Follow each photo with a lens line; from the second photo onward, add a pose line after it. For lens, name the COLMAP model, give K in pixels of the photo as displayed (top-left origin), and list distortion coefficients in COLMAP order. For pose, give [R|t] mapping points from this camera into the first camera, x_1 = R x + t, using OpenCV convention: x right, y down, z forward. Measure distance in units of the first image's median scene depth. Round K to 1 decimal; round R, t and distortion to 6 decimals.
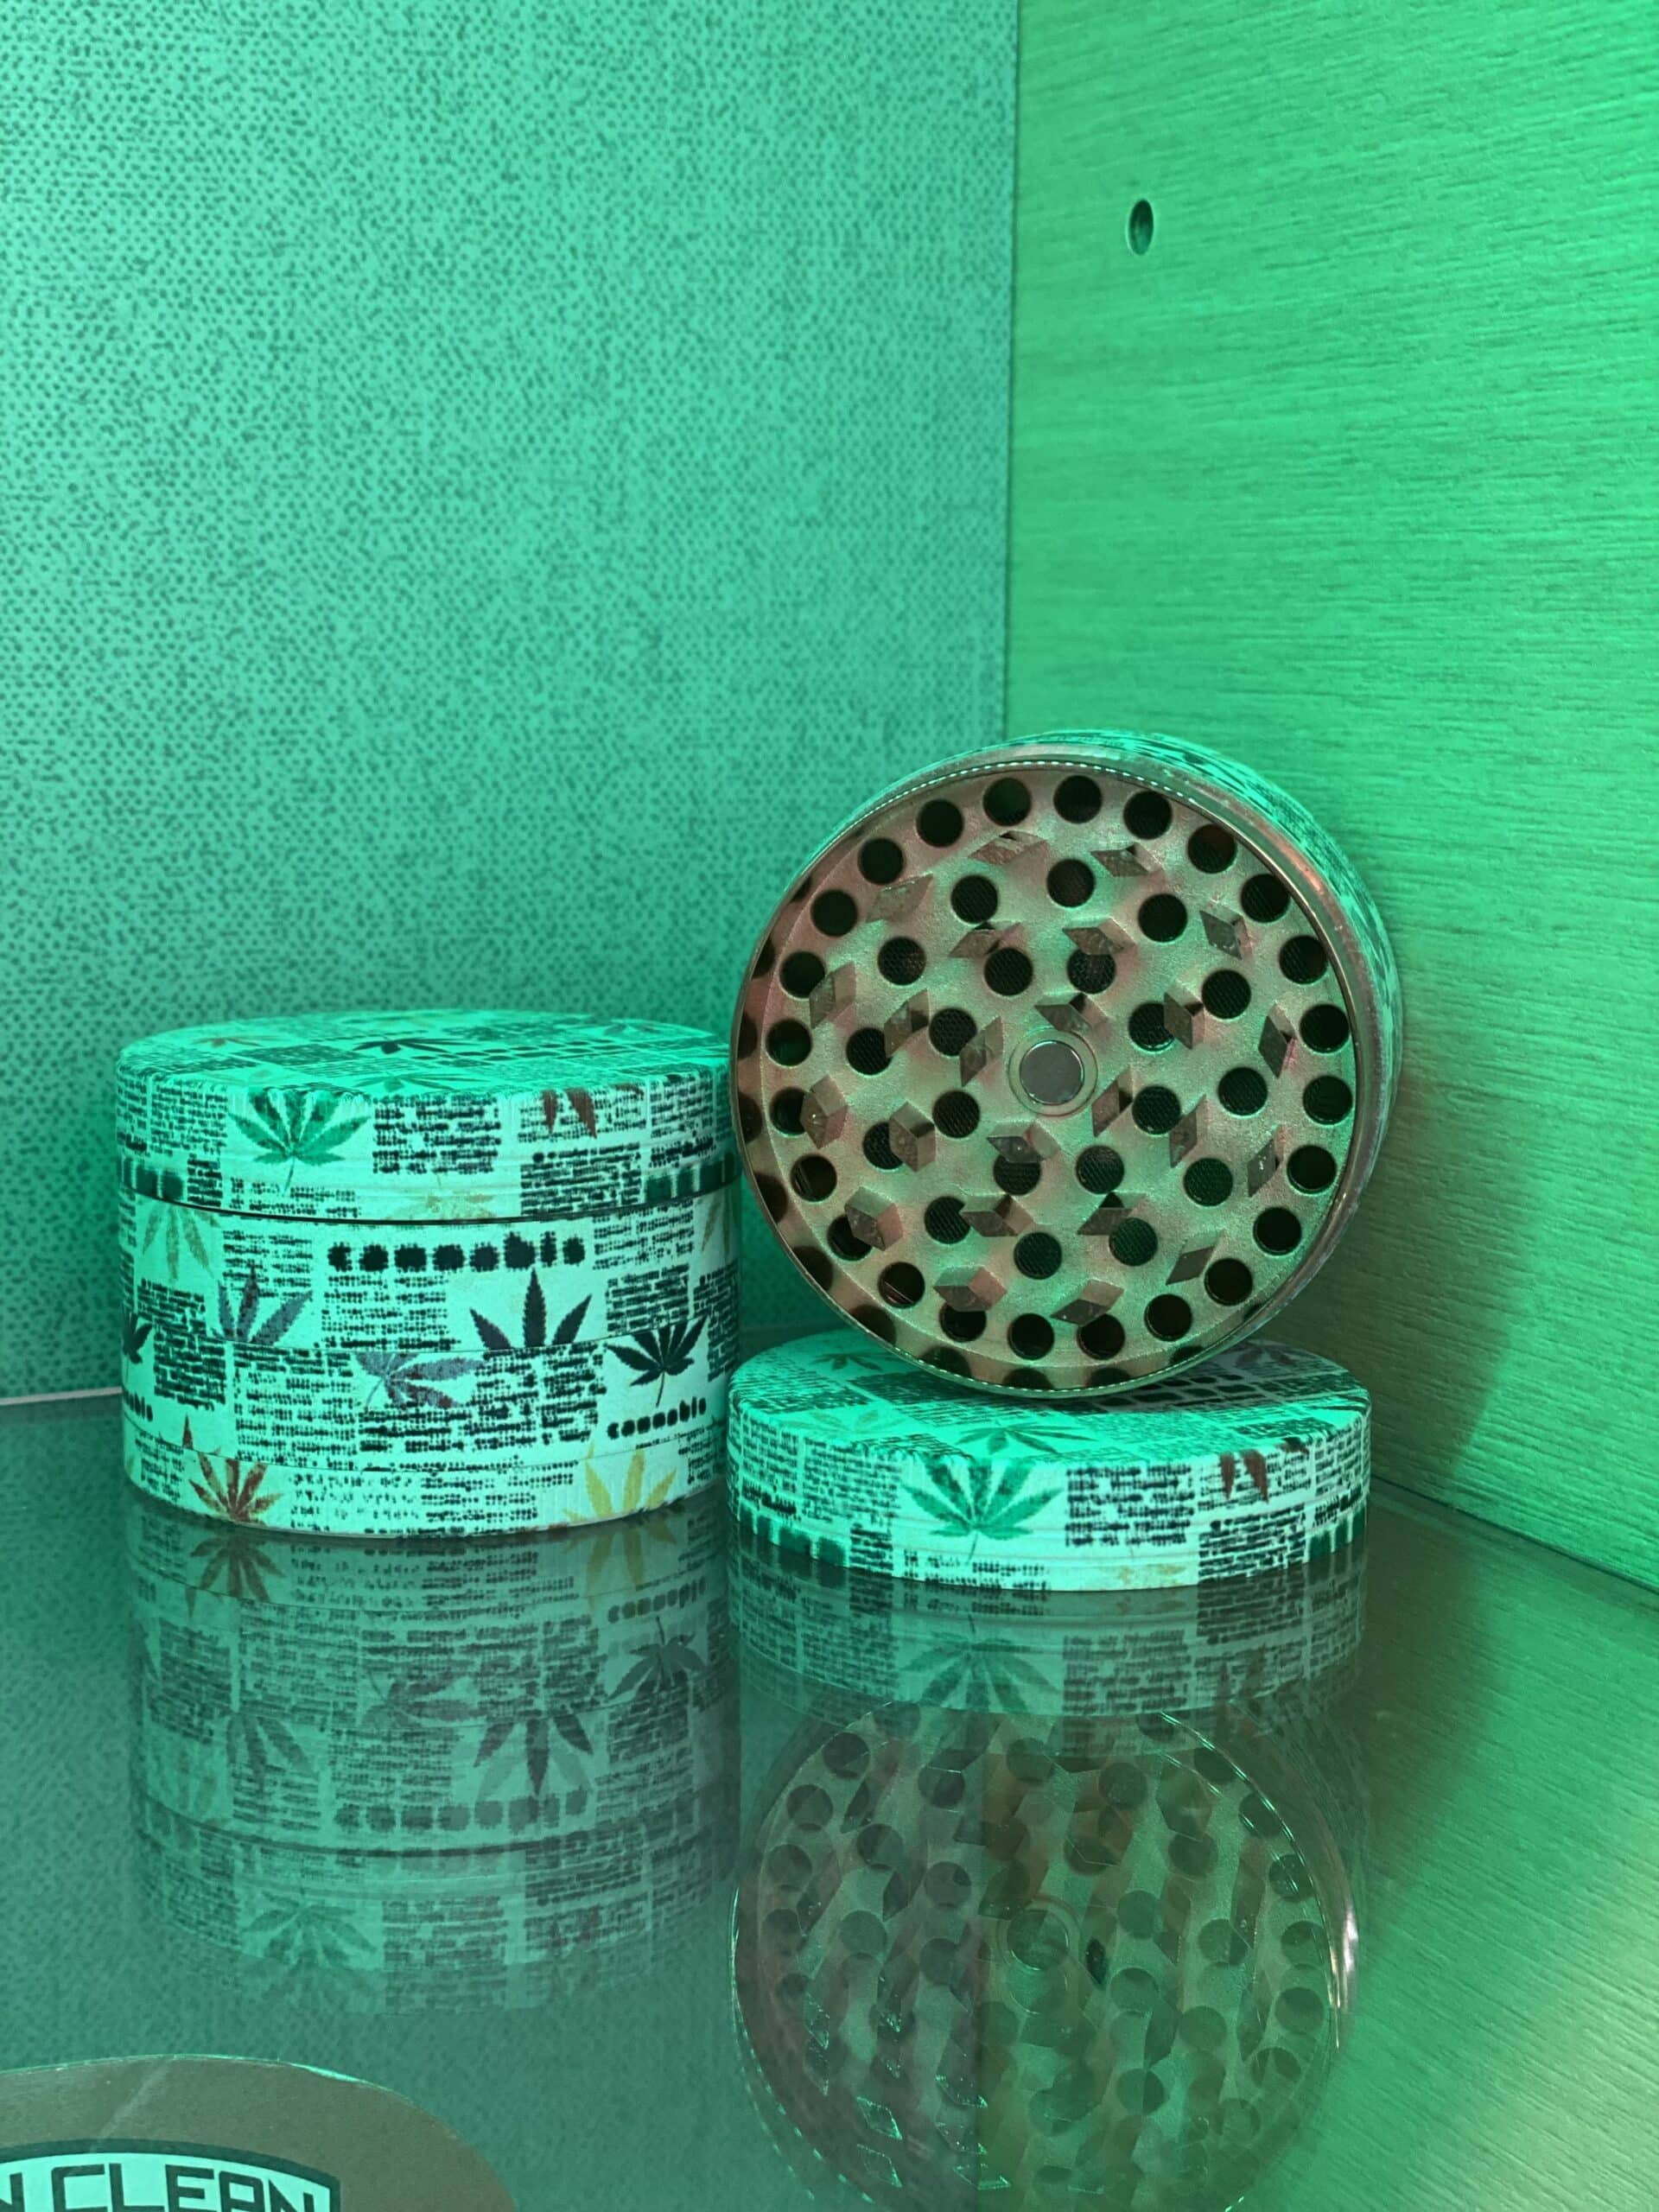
lens RADIAL K [[3294.2, 0, 709.8], [0, 3294.2, 1060.2], [0, 0, 1]] dist [0.030382, 0.000000]
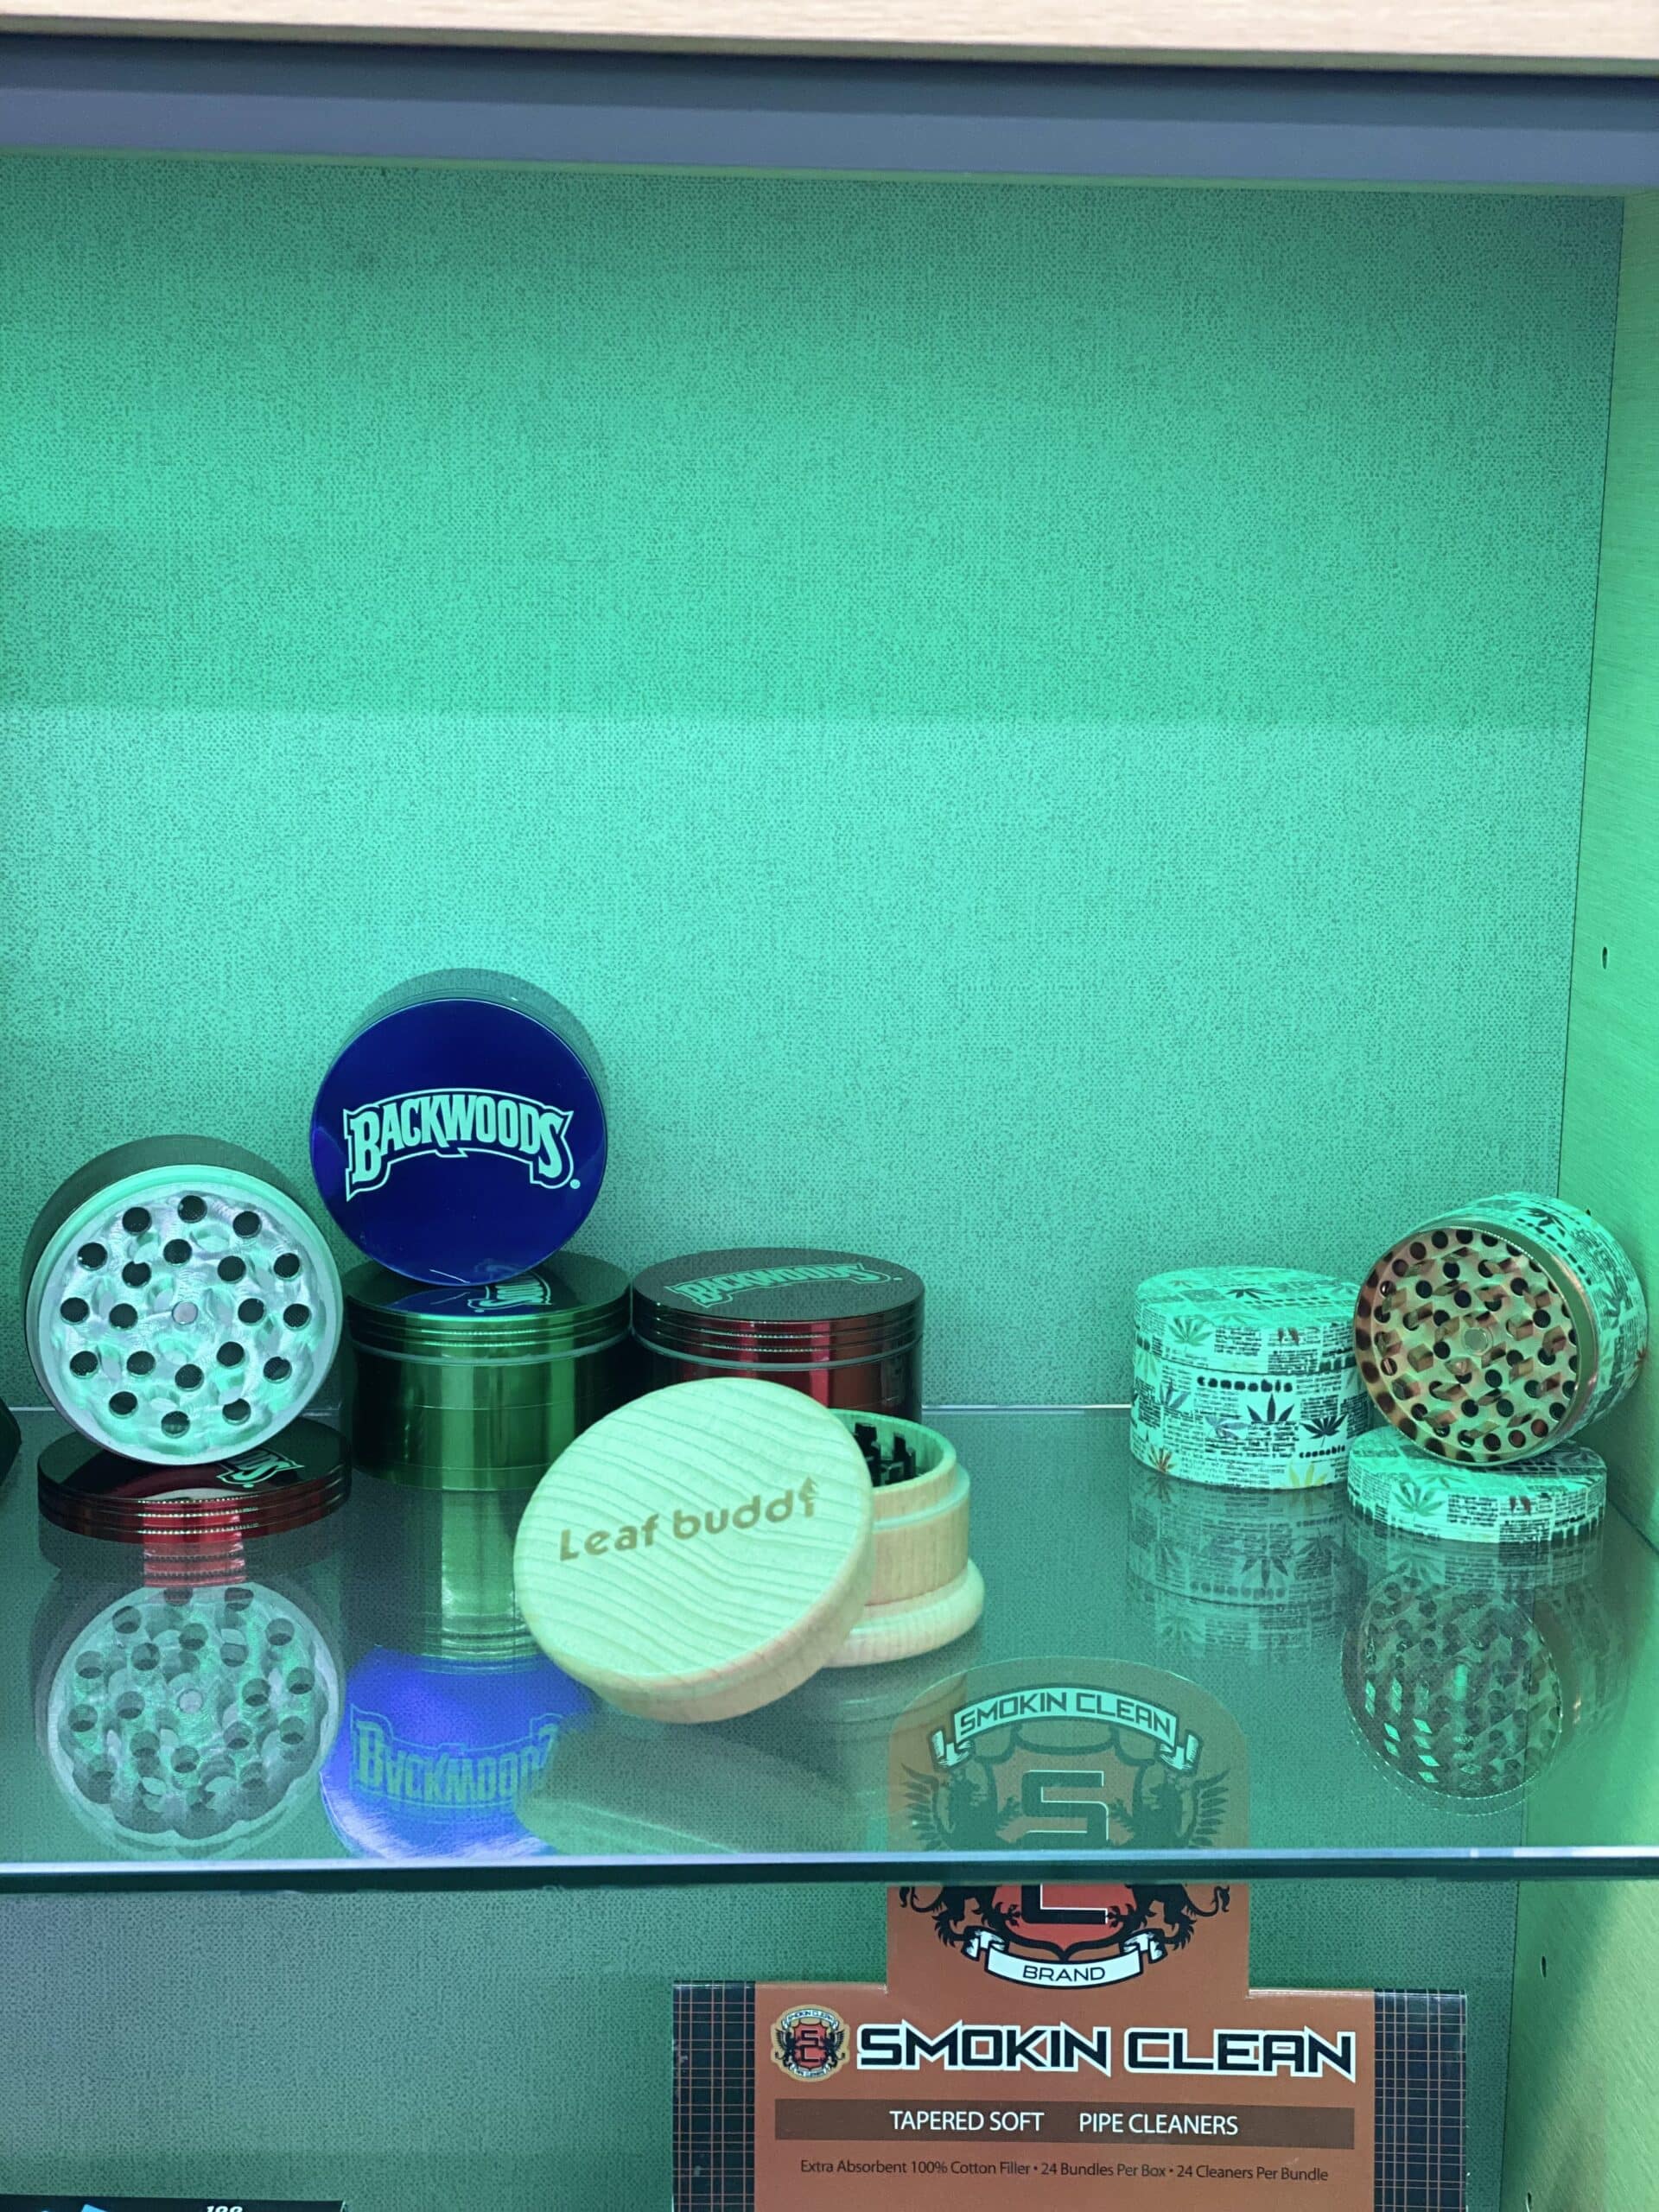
lens RADIAL K [[3294.2, 0, 862.7], [0, 3294.2, 893.3], [0, 0, 1]] dist [0.030382, 0.000000]
pose [[0.931104, 0.065339, -0.358853, 0.566202], [-0.063539, 0.997838, 0.016820, -0.361941], [0.359176, 0.007140, 0.933243, -1.612056]]
